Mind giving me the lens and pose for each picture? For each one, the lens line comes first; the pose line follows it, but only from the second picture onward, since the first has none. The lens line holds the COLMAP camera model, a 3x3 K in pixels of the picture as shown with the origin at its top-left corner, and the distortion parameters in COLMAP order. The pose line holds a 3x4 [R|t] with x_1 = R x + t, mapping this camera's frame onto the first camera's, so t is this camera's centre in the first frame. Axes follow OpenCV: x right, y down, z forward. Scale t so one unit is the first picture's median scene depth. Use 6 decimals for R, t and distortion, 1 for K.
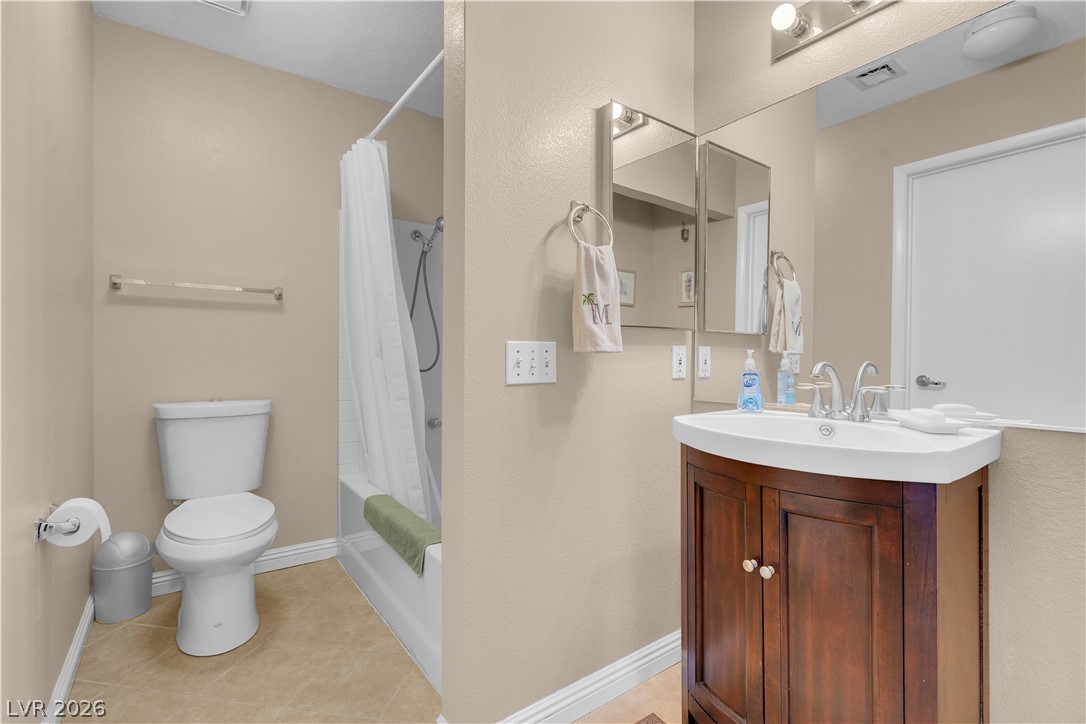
lens RADIAL K [[490.9, 0, 543.0], [0, 490.9, 357.1], [0, 0, 1]] dist [0.003207, -0.000015]
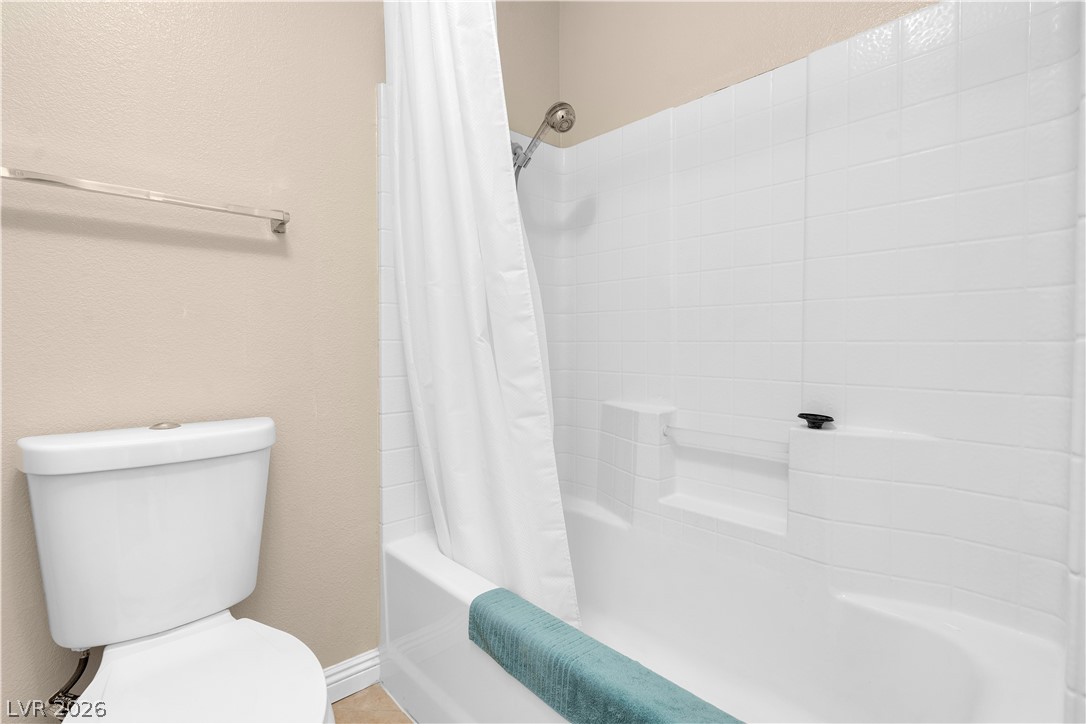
lens RADIAL K [[495.2, 0, 541.0], [0, 495.2, 344.3], [0, 0, 1]] dist [-0.002193, 0.000751]
pose [[0.990750, -0.005810, 0.135577, -0.354172], [0.004879, 0.999962, 0.007196, 0.004429], [-0.135614, -0.006468, 0.990741, 0.455466]]
